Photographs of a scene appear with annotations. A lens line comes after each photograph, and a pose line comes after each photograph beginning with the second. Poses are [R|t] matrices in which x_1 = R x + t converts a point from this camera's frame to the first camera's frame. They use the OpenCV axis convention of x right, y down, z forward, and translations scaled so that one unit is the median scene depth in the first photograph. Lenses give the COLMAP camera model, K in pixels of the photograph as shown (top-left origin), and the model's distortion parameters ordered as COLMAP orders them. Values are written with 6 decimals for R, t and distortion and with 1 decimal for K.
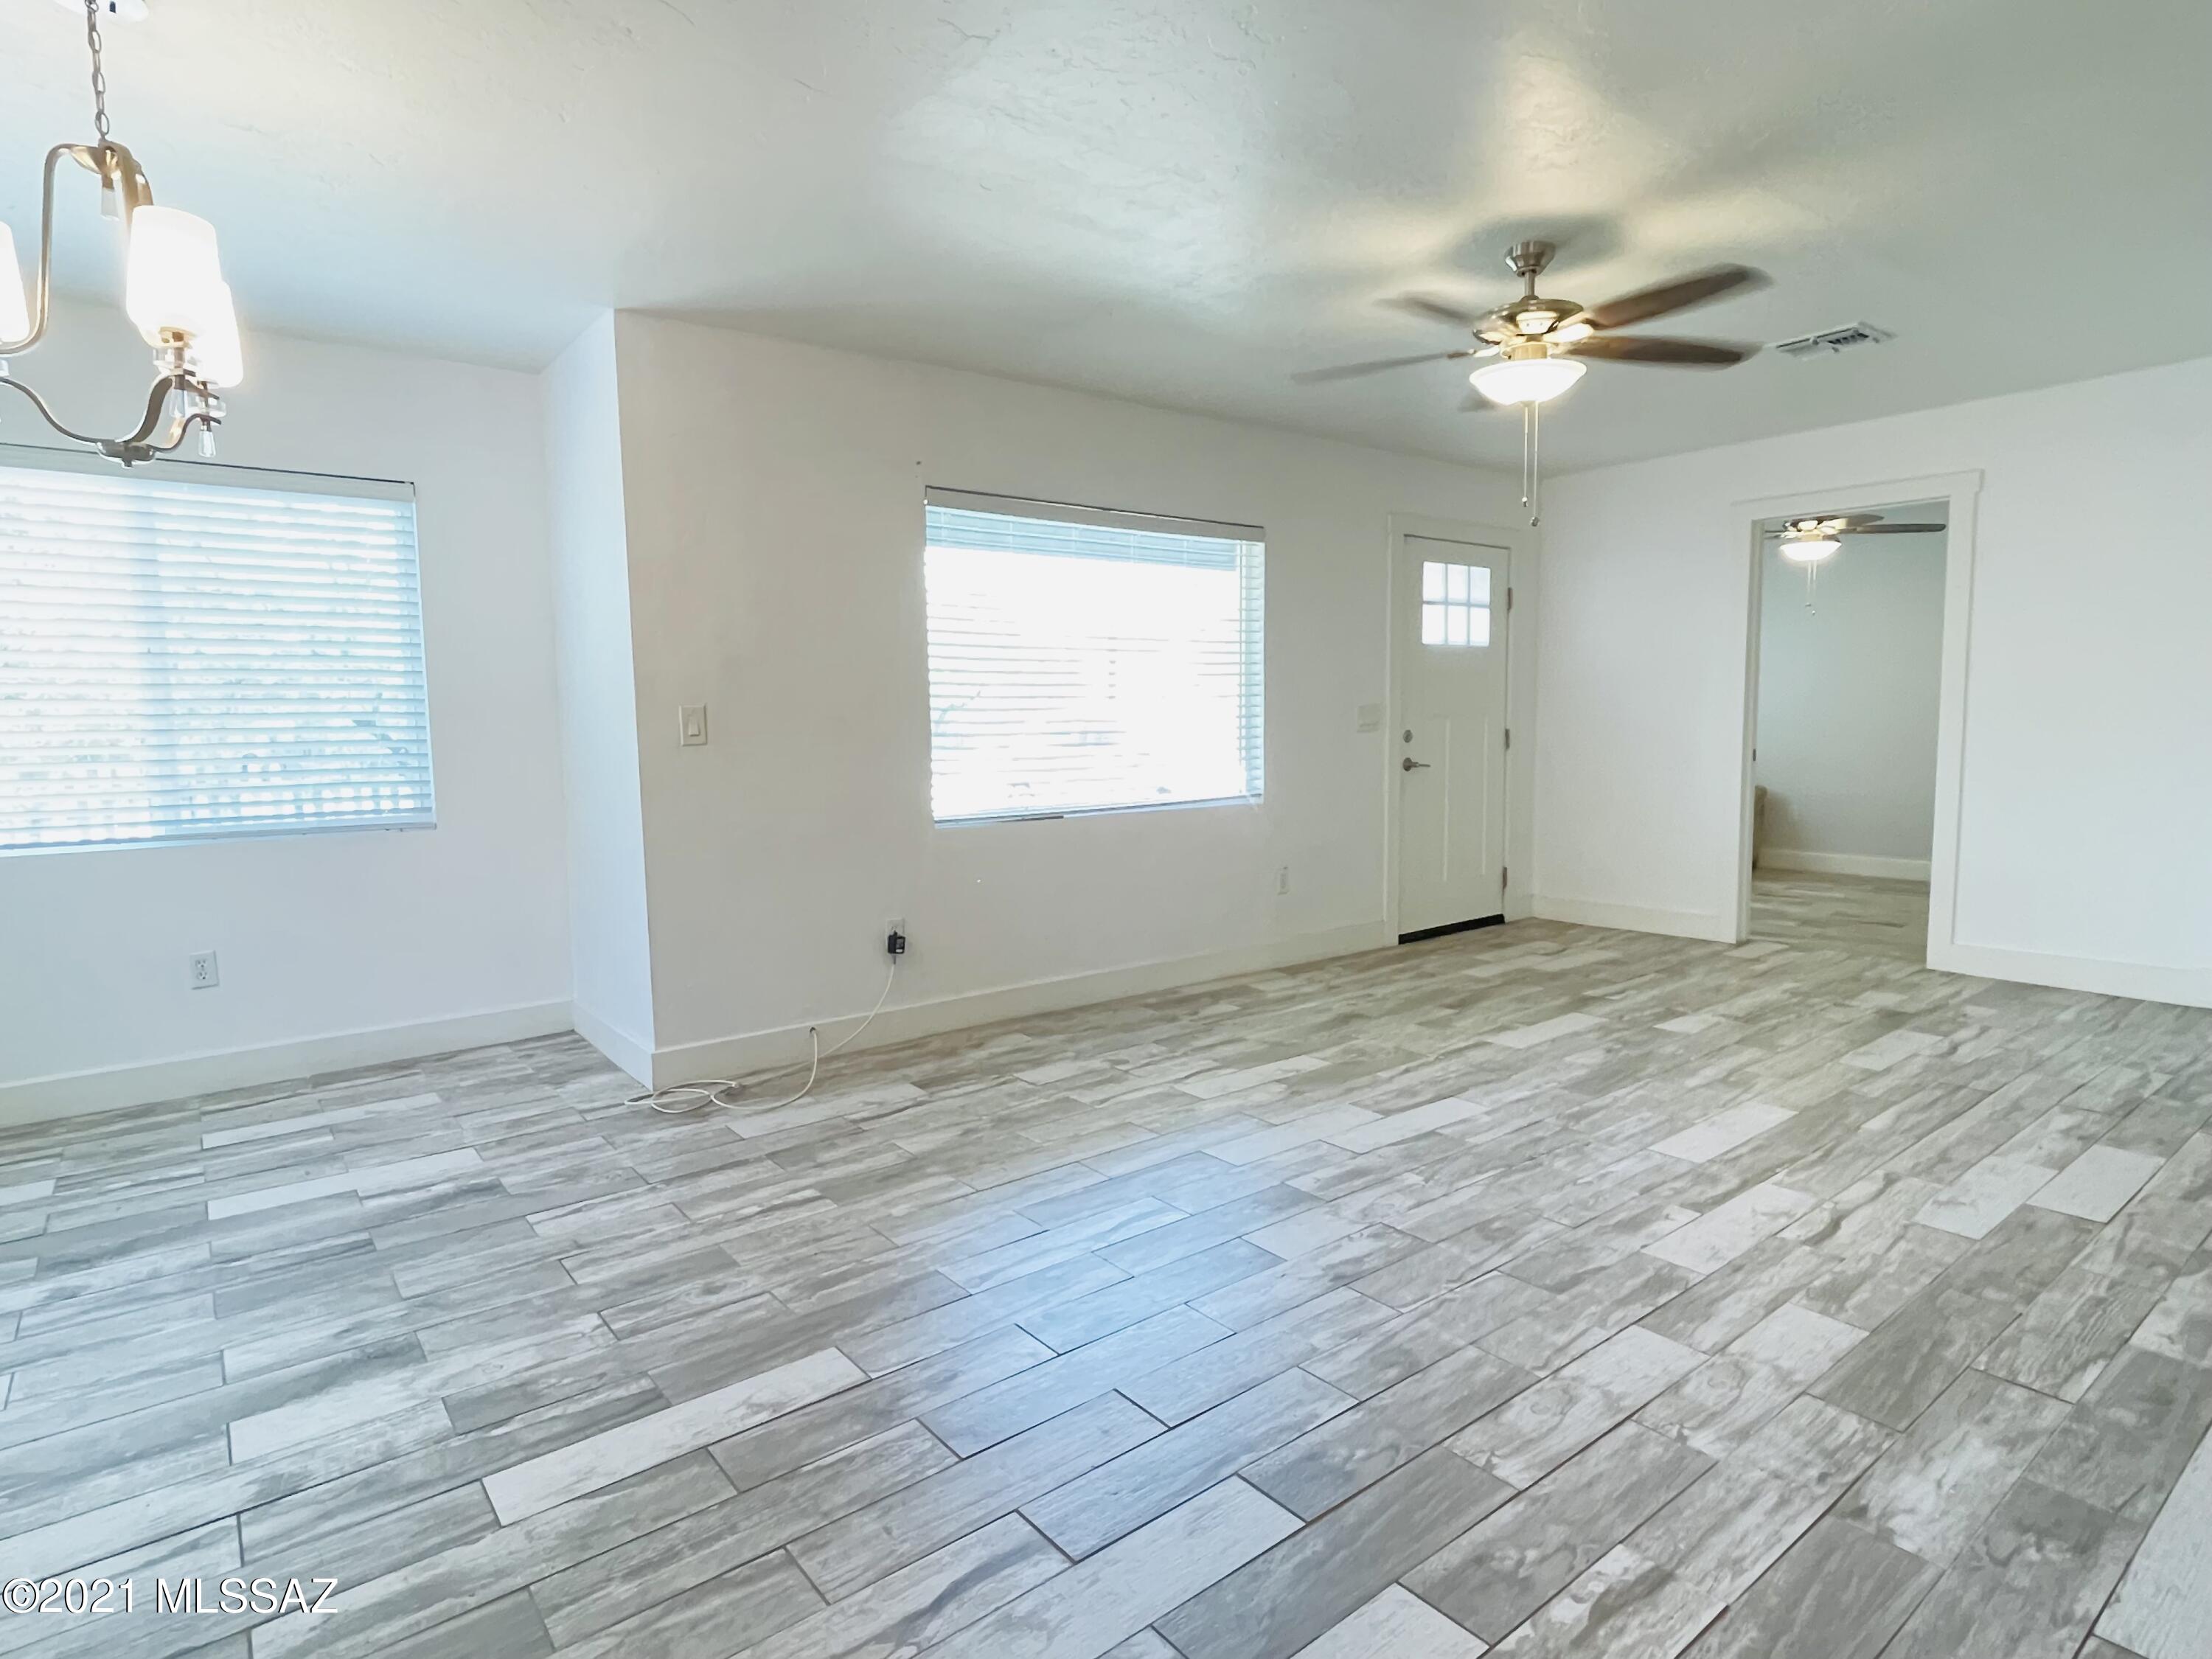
lens RADIAL K [[1198.3, 0, 1107.6], [0, 1198.3, 835.9], [0, 0, 1]] dist [-0.002326, 0.001987]
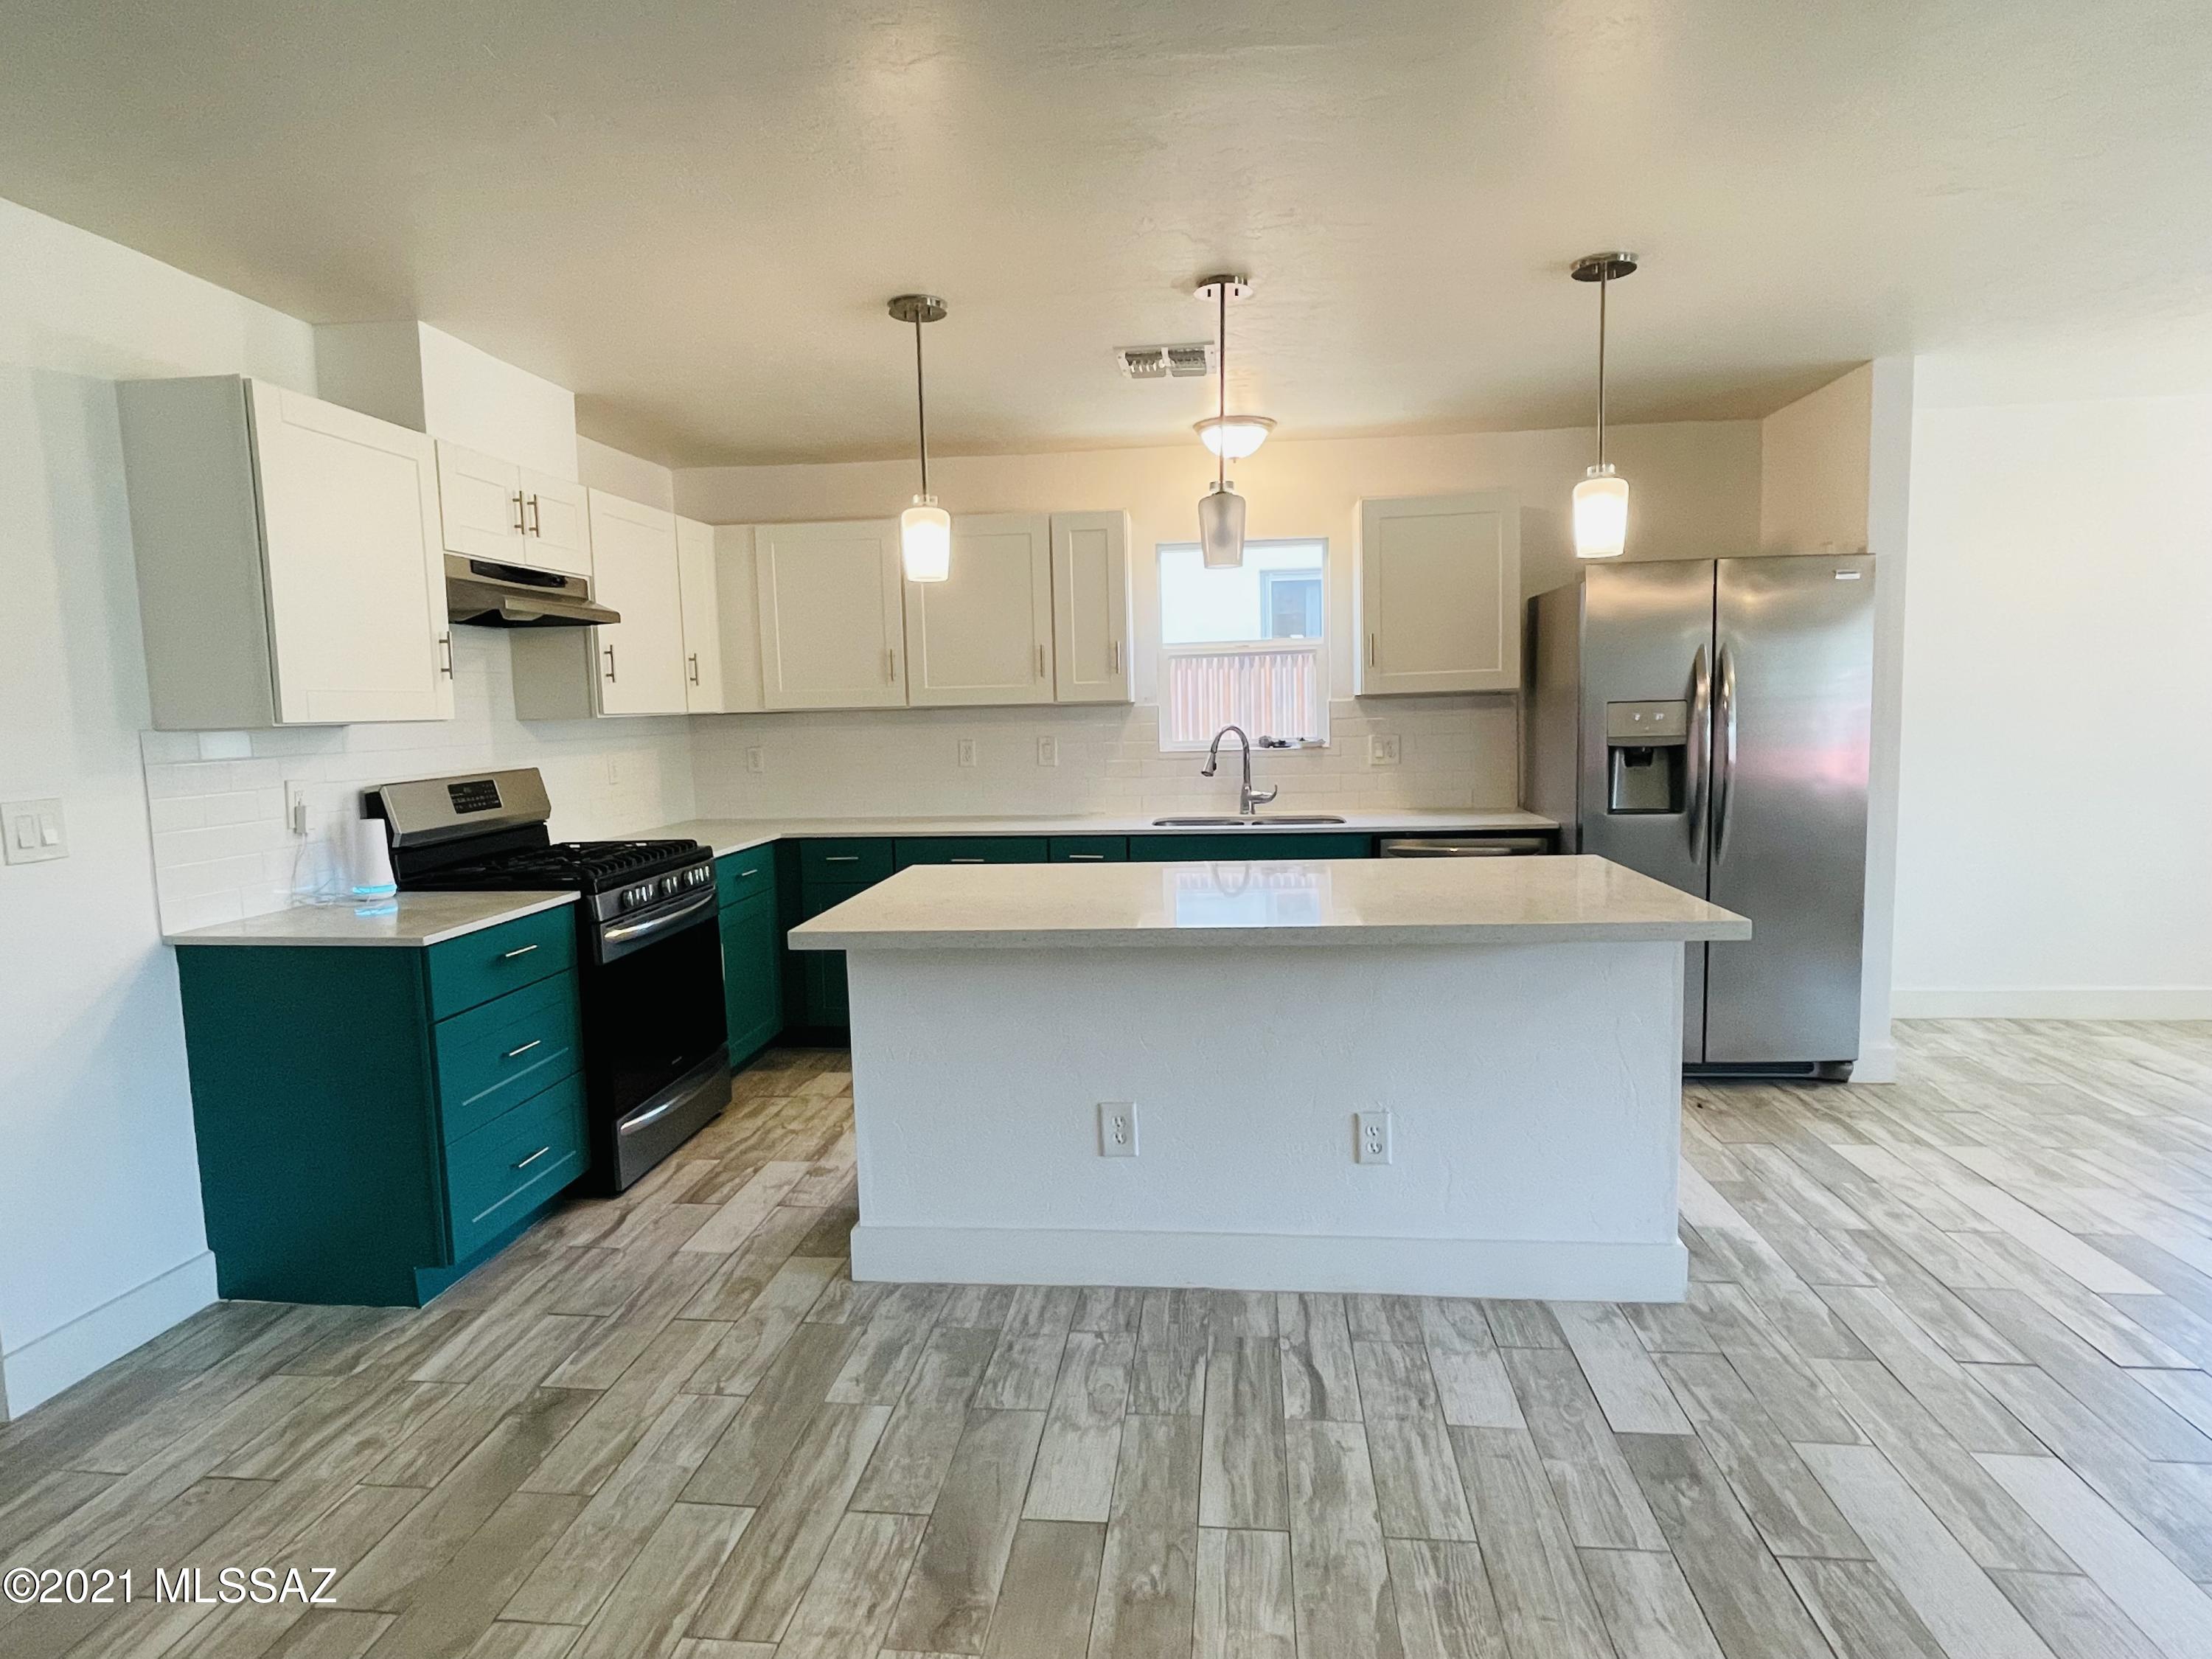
lens RADIAL K [[1198.3, 0, 1097.2], [0, 1198.3, 824.5], [0, 0, 1]] dist [-0.002326, 0.001987]
pose [[-0.706787, 0.104749, -0.699628, 1.558489], [-0.036430, 0.982275, 0.183870, -0.172169], [0.706487, 0.155444, -0.690444, 0.658318]]
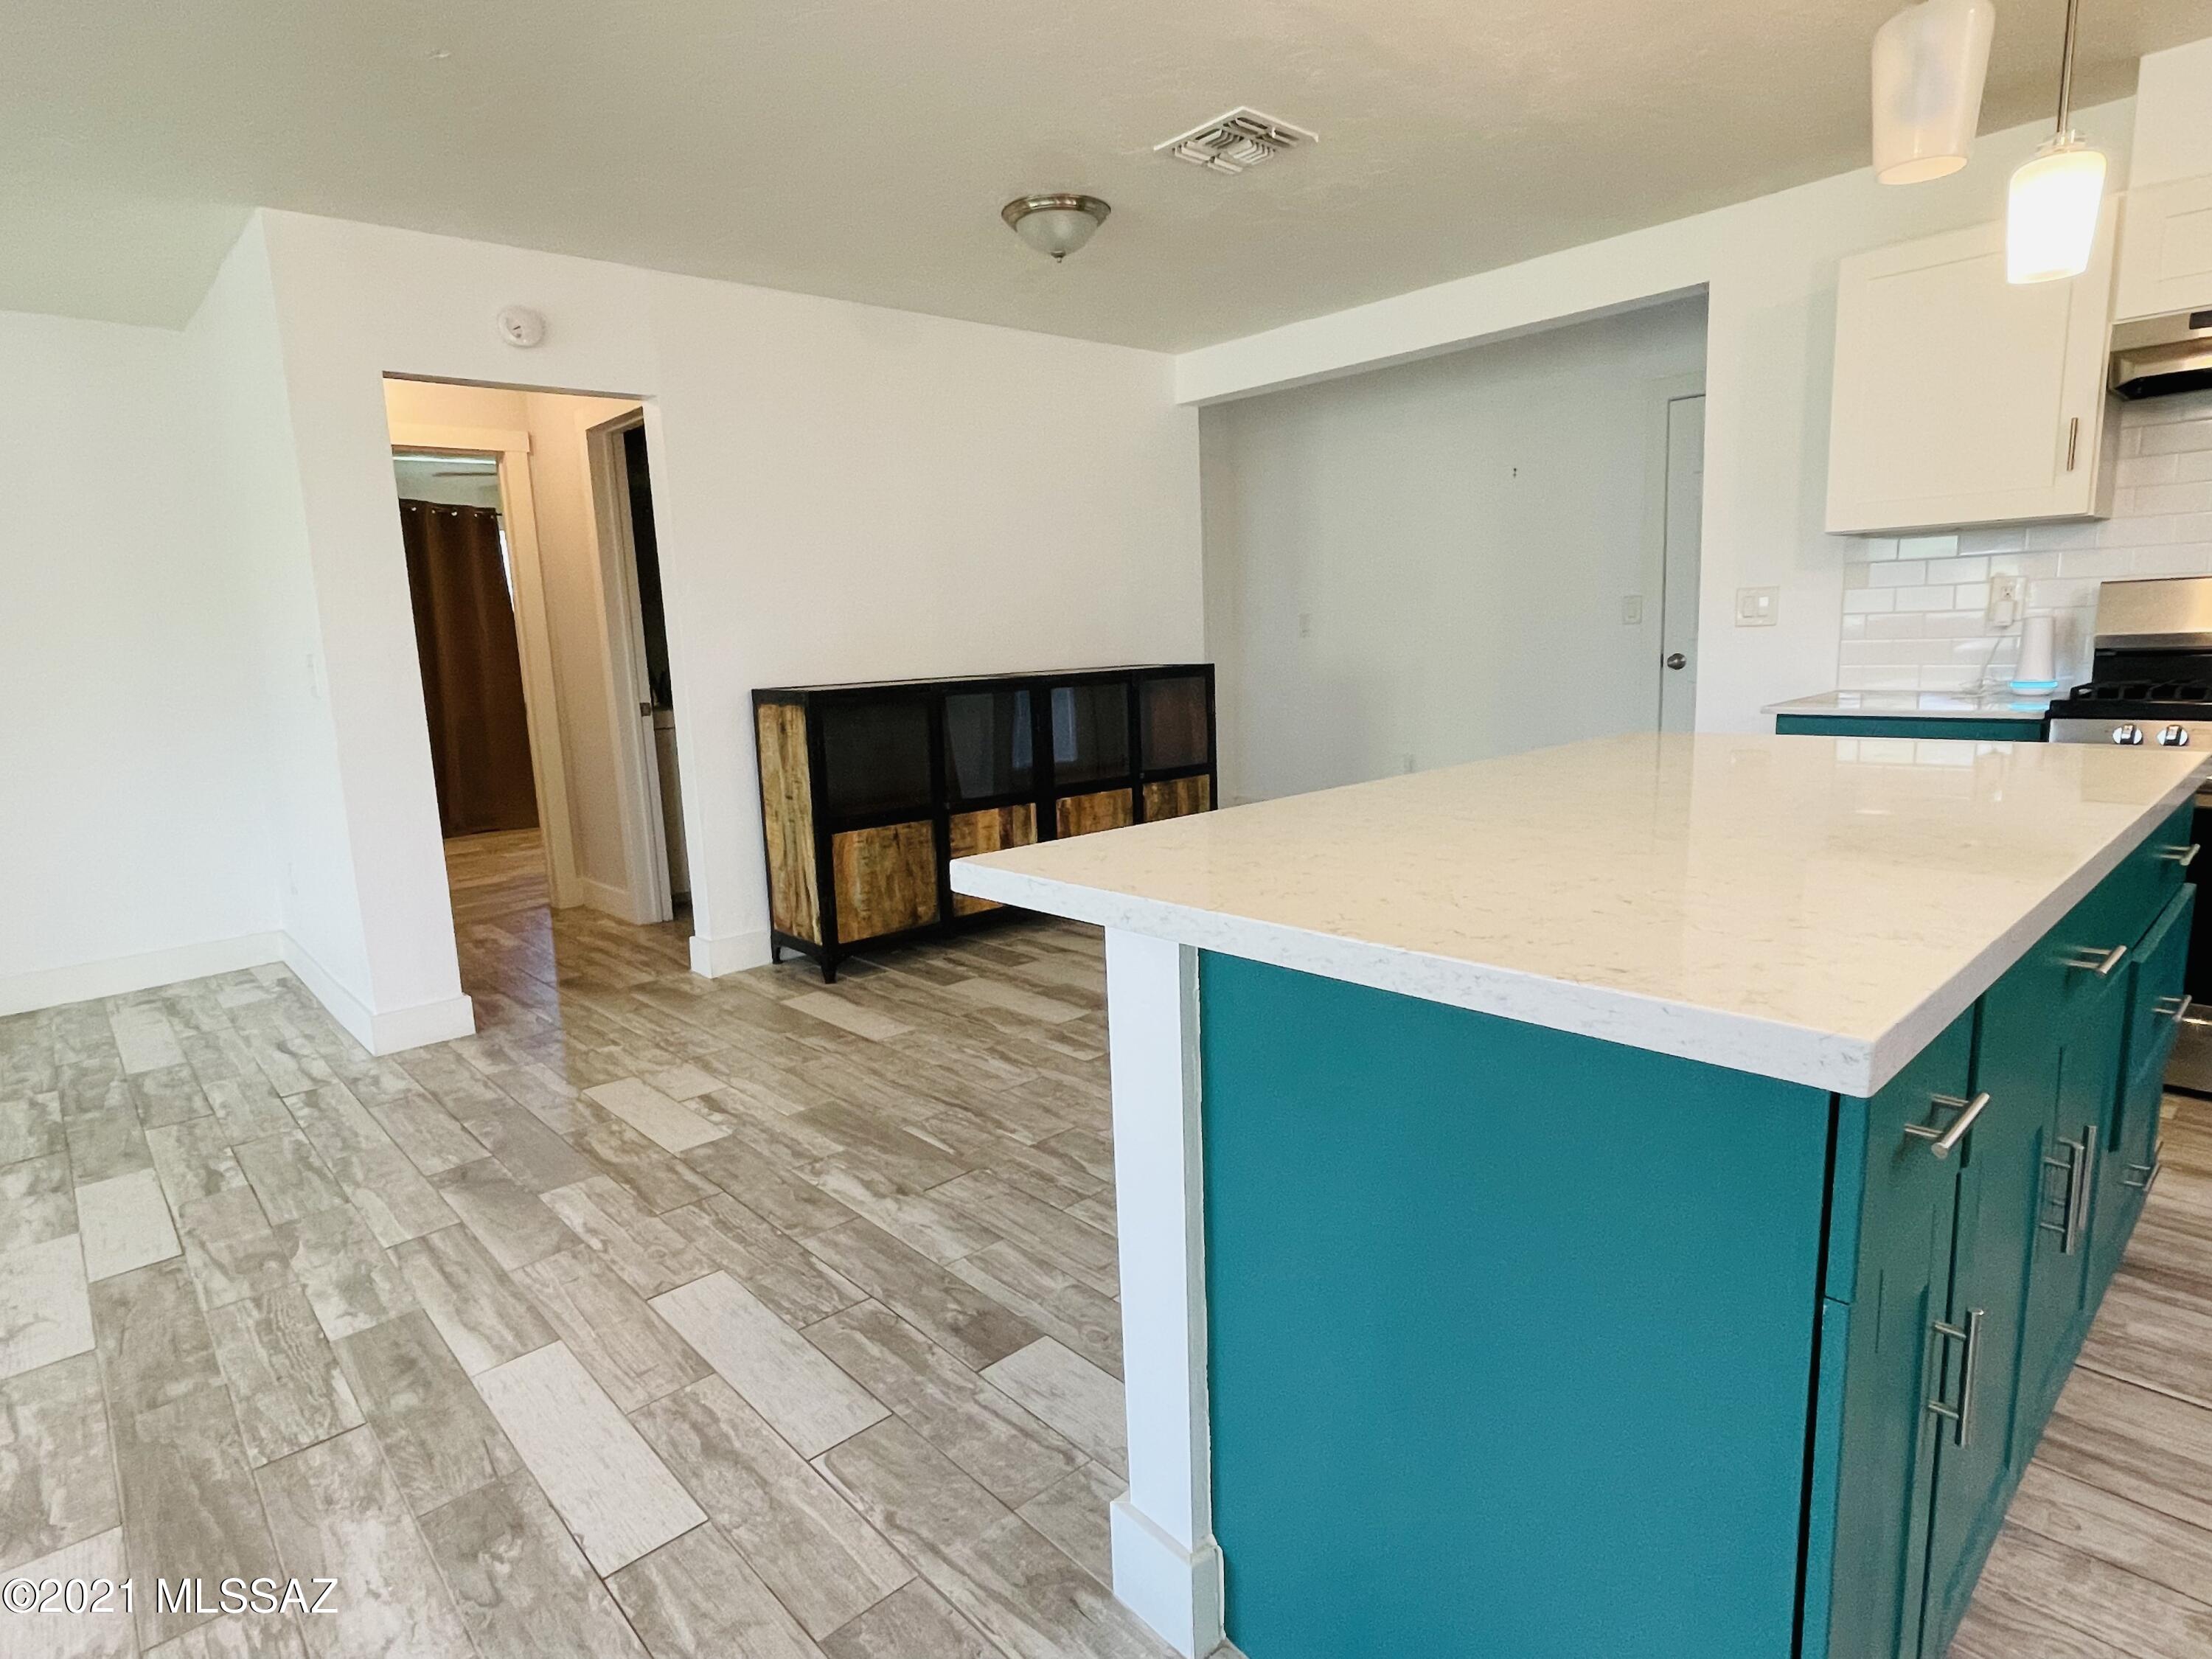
lens RADIAL K [[1198.3, 0, 1101.2], [0, 1198.3, 831.7], [0, 0, 1]] dist [-0.002326, 0.001987]
pose [[-0.069884, -0.150830, 0.986086, -0.078822], [0.145884, 0.976330, 0.159677, -0.039584], [-0.986830, 0.155013, -0.046226, 0.326326]]
